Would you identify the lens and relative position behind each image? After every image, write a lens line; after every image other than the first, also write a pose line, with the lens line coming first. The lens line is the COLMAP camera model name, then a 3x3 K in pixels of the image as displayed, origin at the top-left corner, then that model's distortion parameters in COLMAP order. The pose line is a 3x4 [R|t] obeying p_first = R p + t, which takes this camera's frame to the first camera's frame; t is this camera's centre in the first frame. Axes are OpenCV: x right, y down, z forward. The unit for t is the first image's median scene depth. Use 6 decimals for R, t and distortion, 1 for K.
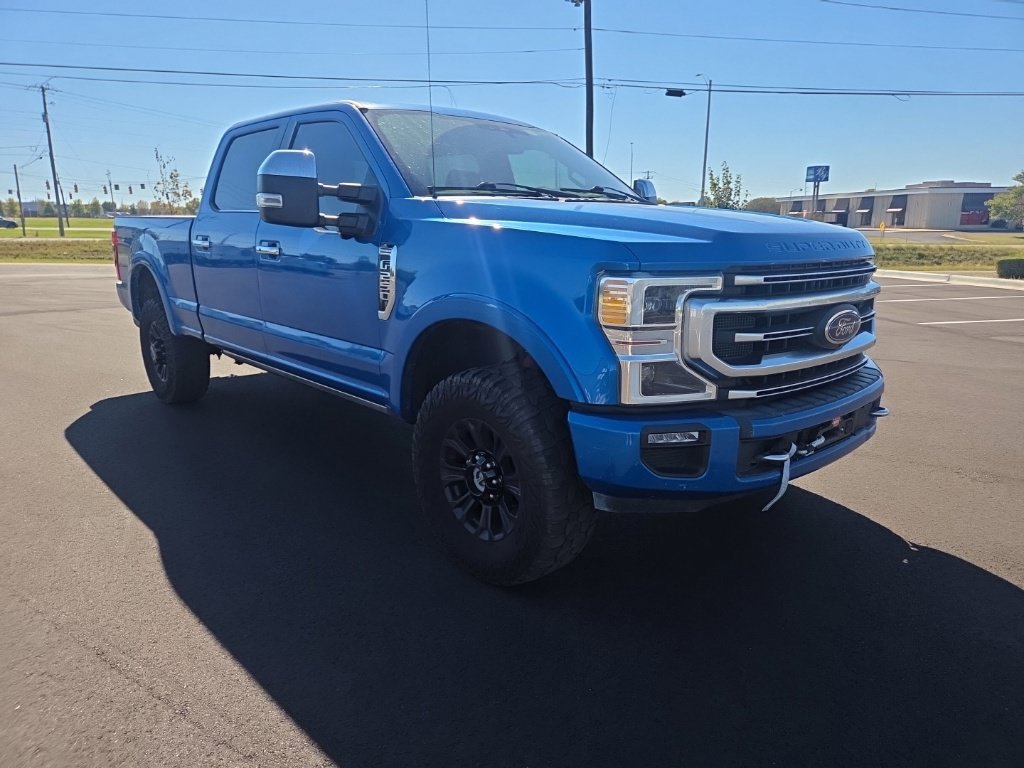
lens RADIAL K [[686.8, 0, 508.7], [0, 686.8, 393.6], [0, 0, 1]] dist [0.070125, -0.061621]
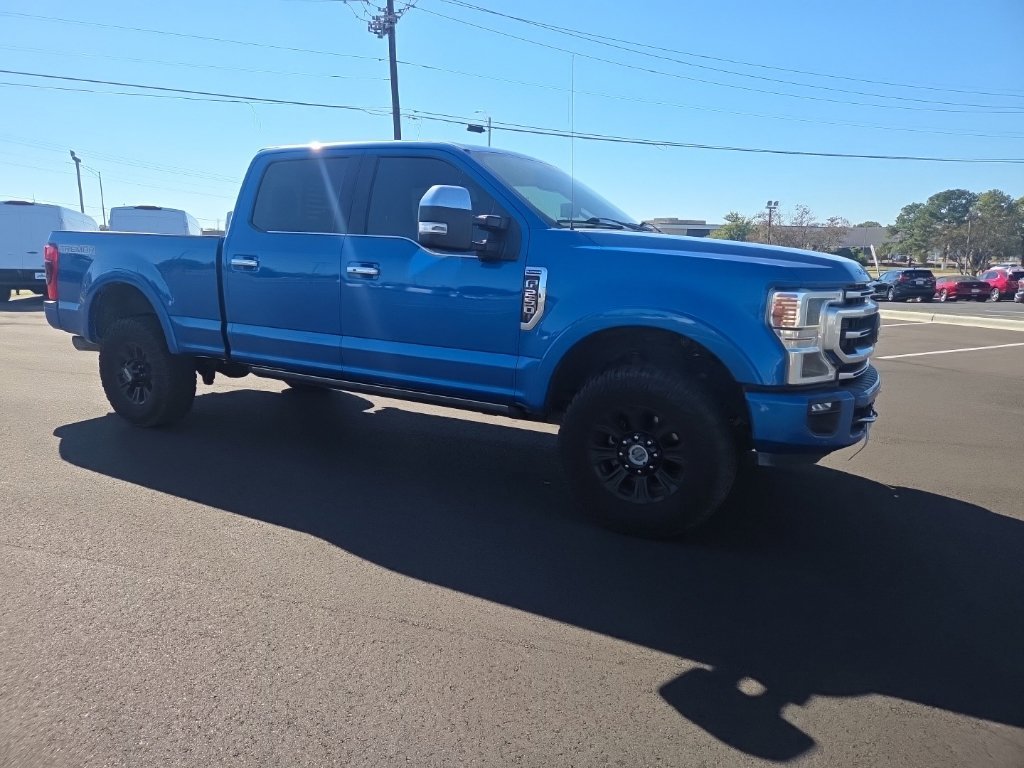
lens RADIAL K [[686.8, 0, 490.1], [0, 686.8, 389.9], [0, 0, 1]] dist [0.070125, -0.061621]
pose [[0.955054, -0.038934, 0.293866, -0.596172], [0.049637, 0.998345, -0.029048, 0.027255], [-0.292248, 0.042329, 0.955405, -0.106525]]
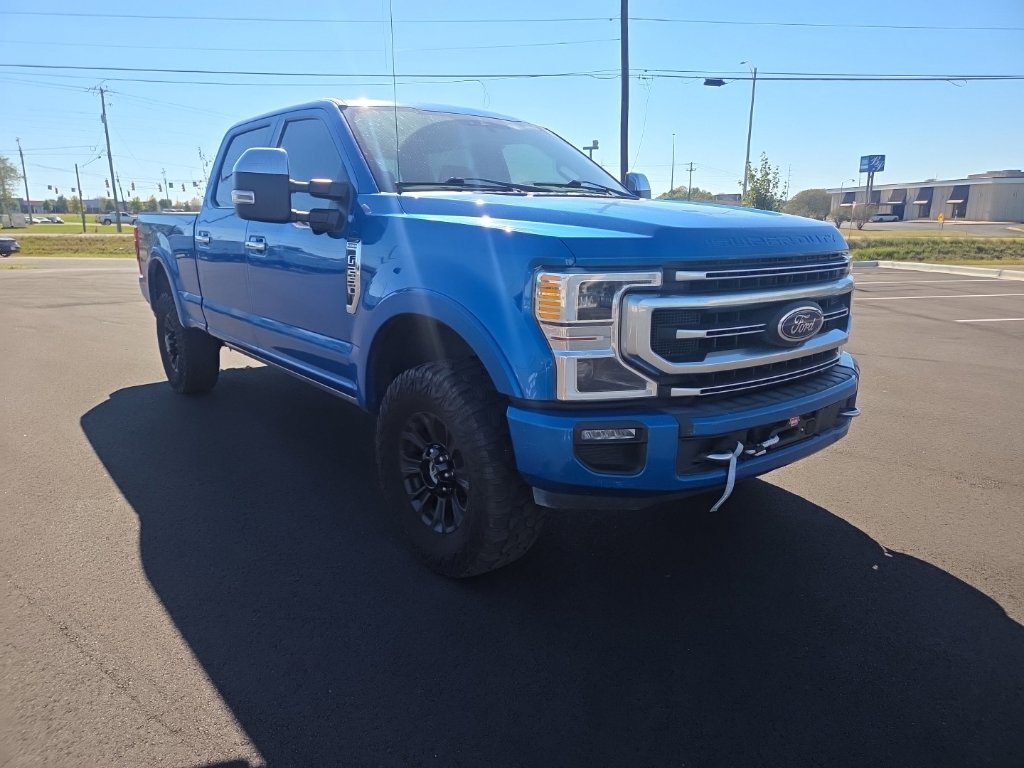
lens RADIAL K [[686.8, 0, 493.0], [0, 686.8, 392.9], [0, 0, 1]] dist [0.070125, -0.061621]
pose [[0.996868, 0.014728, -0.077695, 0.109525], [-0.014185, 0.999871, 0.007536, -0.000768], [0.077796, -0.006411, 0.996949, -0.001504]]
